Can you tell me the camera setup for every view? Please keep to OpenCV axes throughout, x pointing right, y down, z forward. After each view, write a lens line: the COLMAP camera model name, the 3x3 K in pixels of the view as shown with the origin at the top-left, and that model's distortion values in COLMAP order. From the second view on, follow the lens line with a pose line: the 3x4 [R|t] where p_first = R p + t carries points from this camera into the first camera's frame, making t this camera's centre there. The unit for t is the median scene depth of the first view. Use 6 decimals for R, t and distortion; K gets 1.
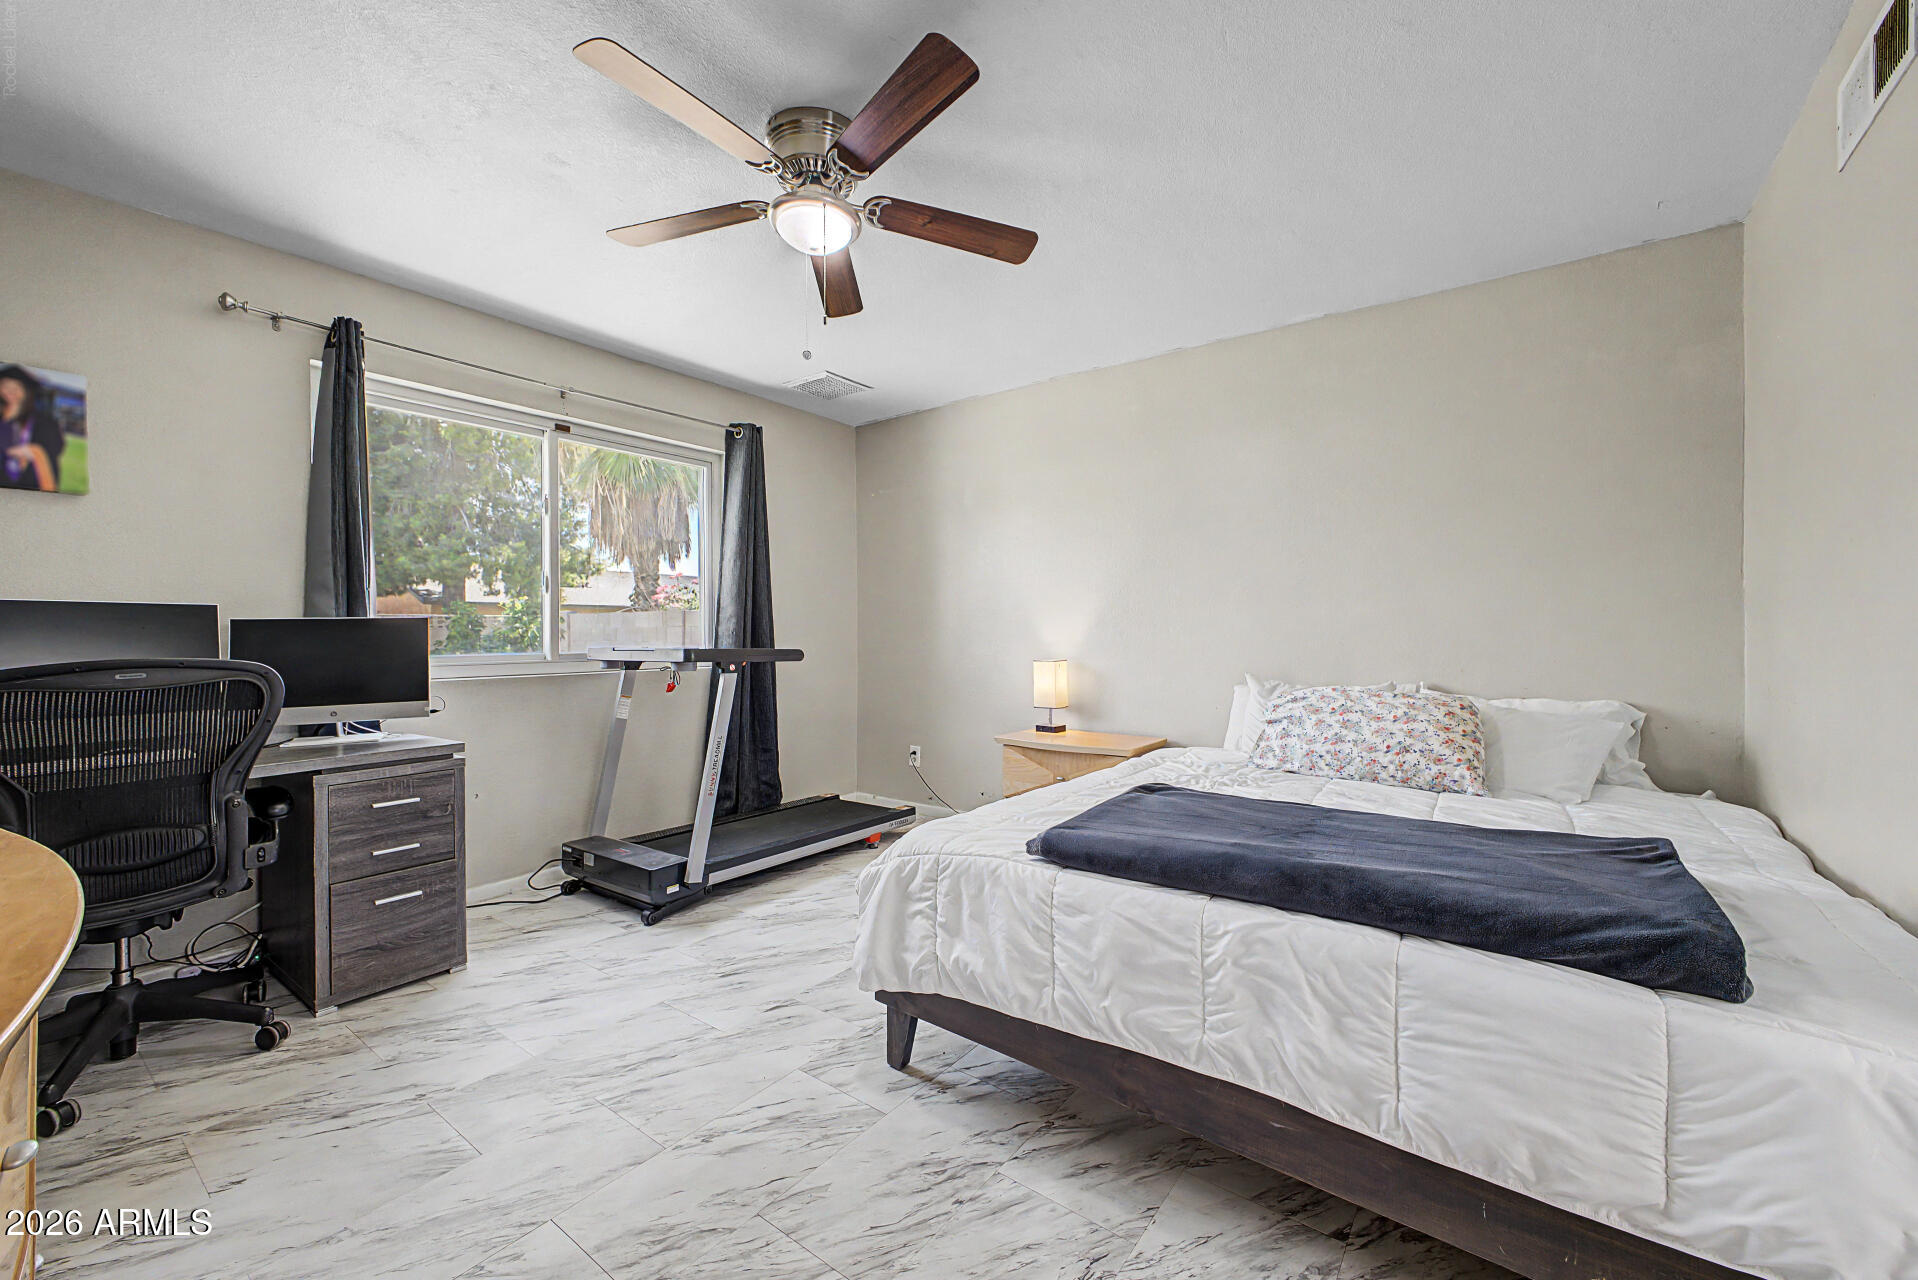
lens RADIAL K [[759.2, 0, 952.2], [0, 759.2, 636.4], [0, 0, 1]] dist [0.015586, -0.000176]
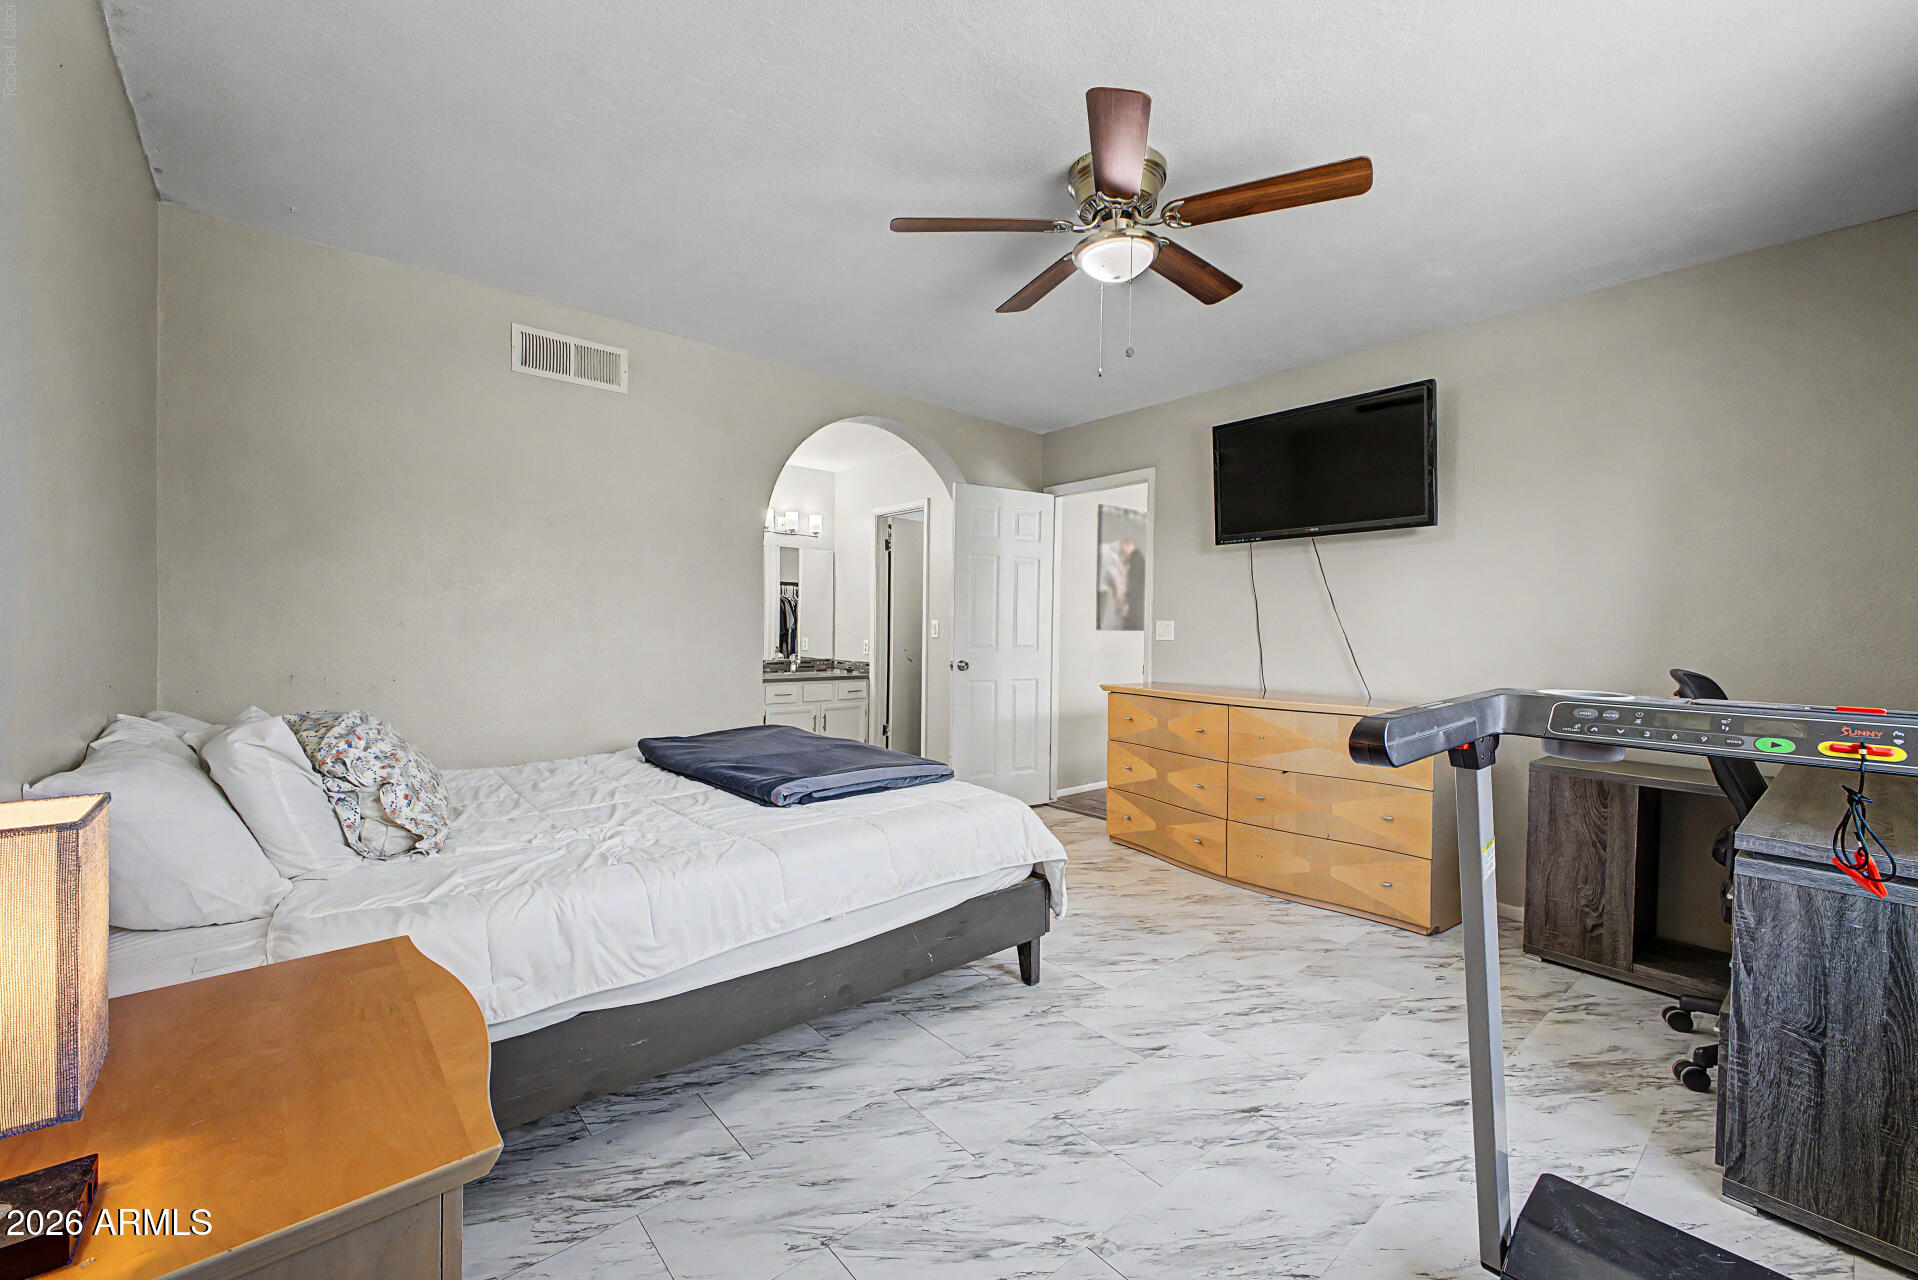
lens RADIAL K [[759.2, 0, 952.2], [0, 759.2, 636.4], [0, 0, 1]] dist [0.015586, -0.000176]
pose [[-0.974542, -0.006793, 0.224101, -0.228913], [-0.005398, 0.999962, 0.006838, -0.022168], [-0.224139, 0.005454, -0.974542, 2.322027]]
